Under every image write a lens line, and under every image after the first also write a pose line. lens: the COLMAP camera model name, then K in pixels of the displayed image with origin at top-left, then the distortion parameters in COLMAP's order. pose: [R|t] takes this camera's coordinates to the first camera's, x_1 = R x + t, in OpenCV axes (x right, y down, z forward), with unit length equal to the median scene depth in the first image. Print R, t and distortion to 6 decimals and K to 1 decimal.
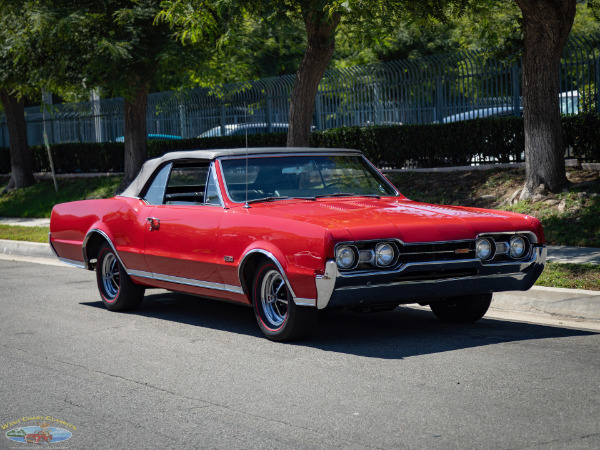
lens RADIAL K [[2030.4, 0, 320.7], [0, 2030.4, 225.1], [0, 0, 1]] dist [0.080050, 1.282814]
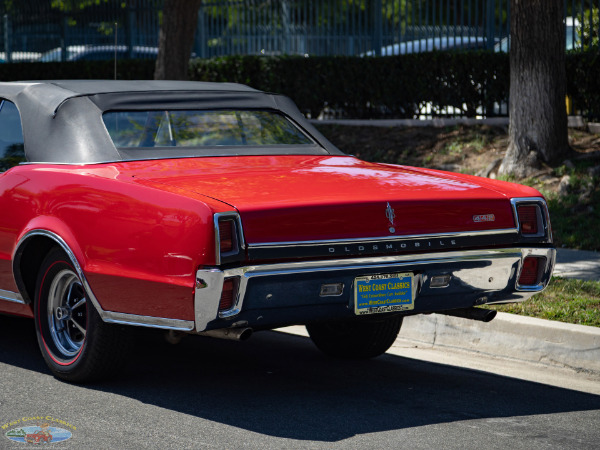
lens RADIAL K [[2330.1, 0, 300.0], [0, 2330.1, 225.0], [0, 0, 1]] dist [0.138174, 1.571175]
pose [[0.997965, 0.039337, 0.050191, -0.005250], [-0.040419, 0.998968, 0.020731, -0.007982], [-0.049324, -0.022717, 0.998524, 0.209427]]
